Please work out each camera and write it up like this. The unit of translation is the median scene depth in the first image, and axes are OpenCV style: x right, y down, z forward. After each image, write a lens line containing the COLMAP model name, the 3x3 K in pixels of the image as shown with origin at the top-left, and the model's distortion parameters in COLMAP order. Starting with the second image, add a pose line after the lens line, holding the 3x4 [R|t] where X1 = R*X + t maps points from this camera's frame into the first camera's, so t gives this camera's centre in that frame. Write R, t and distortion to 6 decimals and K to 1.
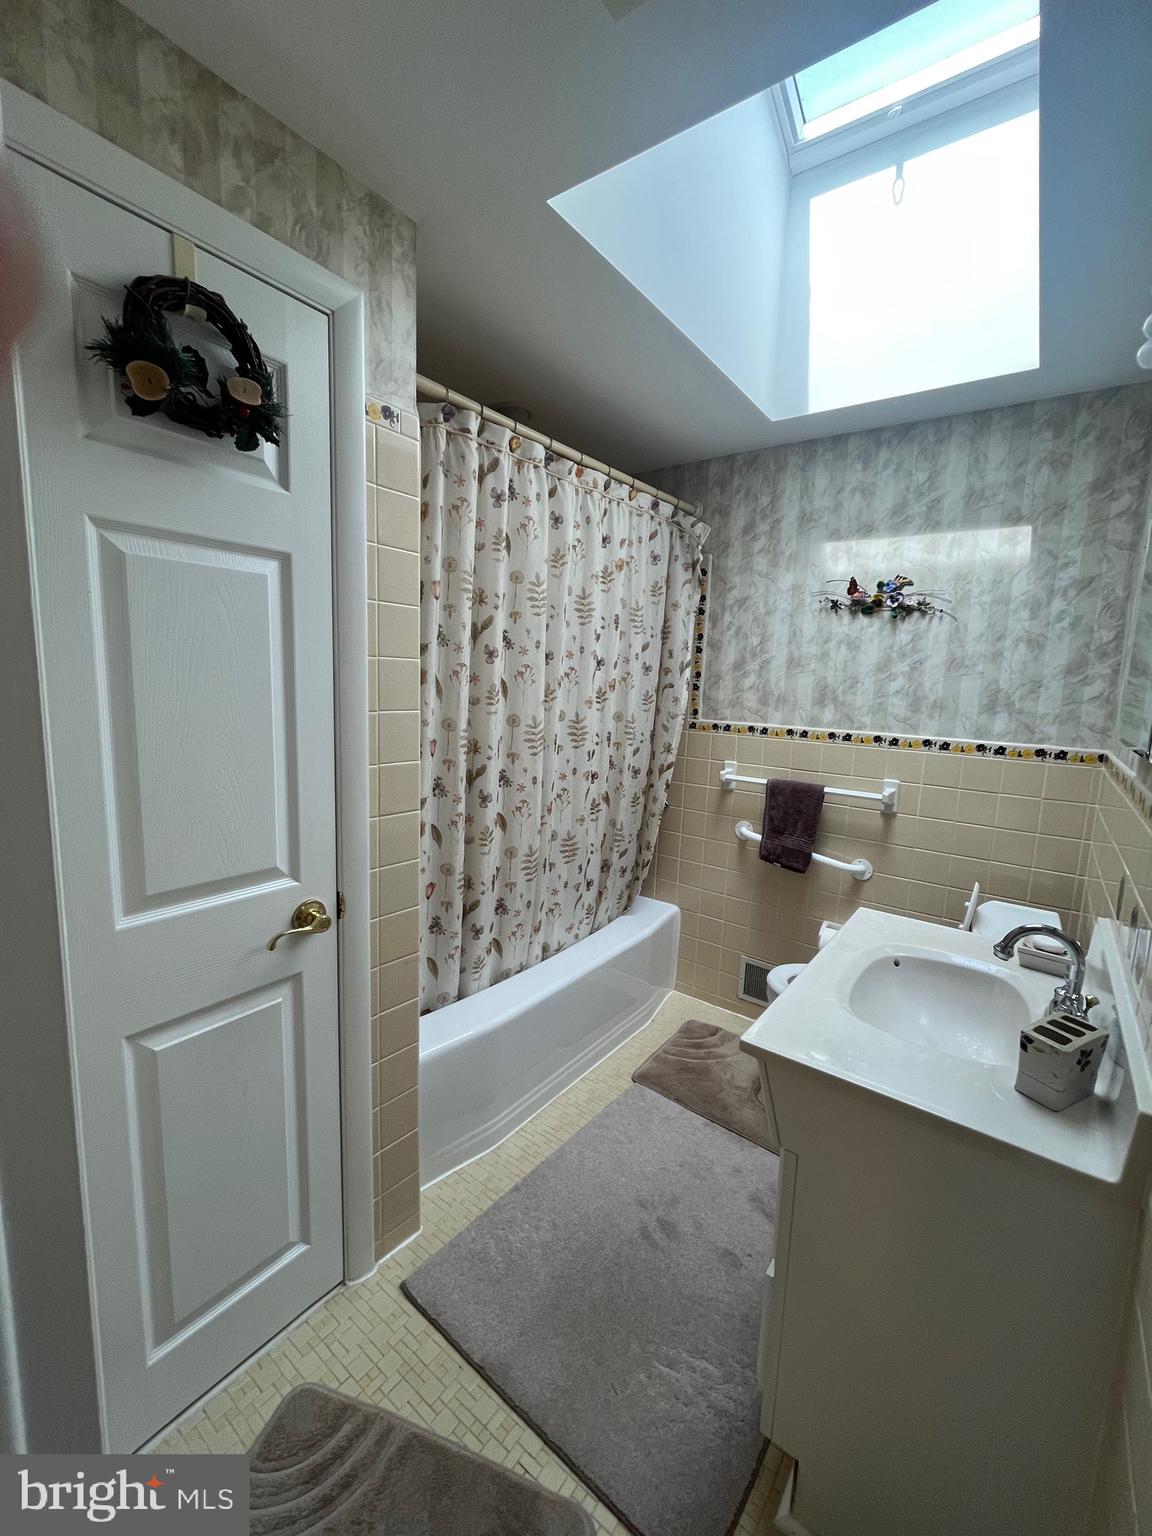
lens RADIAL K [[625.8, 0, 580.2], [0, 625.8, 766.4], [0, 0, 1]] dist [-0.003421, -0.000333]
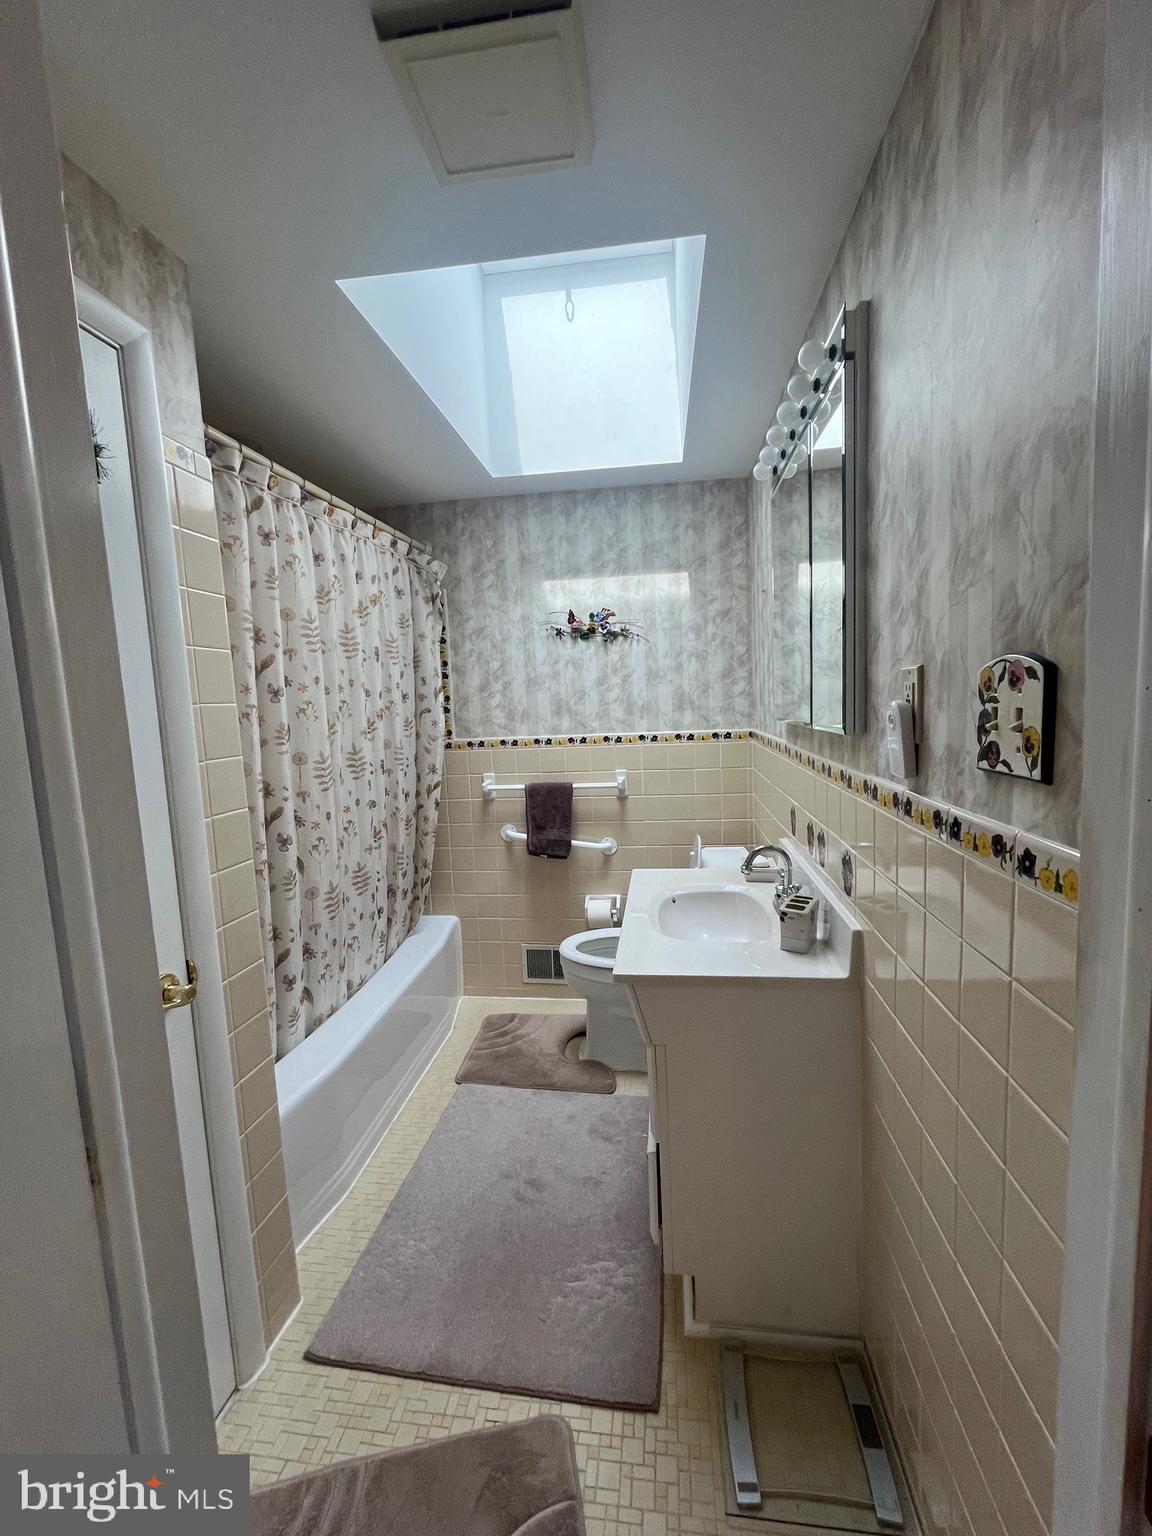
lens RADIAL K [[625.8, 0, 580.2], [0, 625.8, 766.4], [0, 0, 1]] dist [-0.003421, -0.000333]
pose [[0.869666, -0.127626, 0.476858, -0.182957], [0.143635, 0.989627, 0.002910, -0.000825], [-0.472282, 0.065963, 0.878976, -0.065894]]
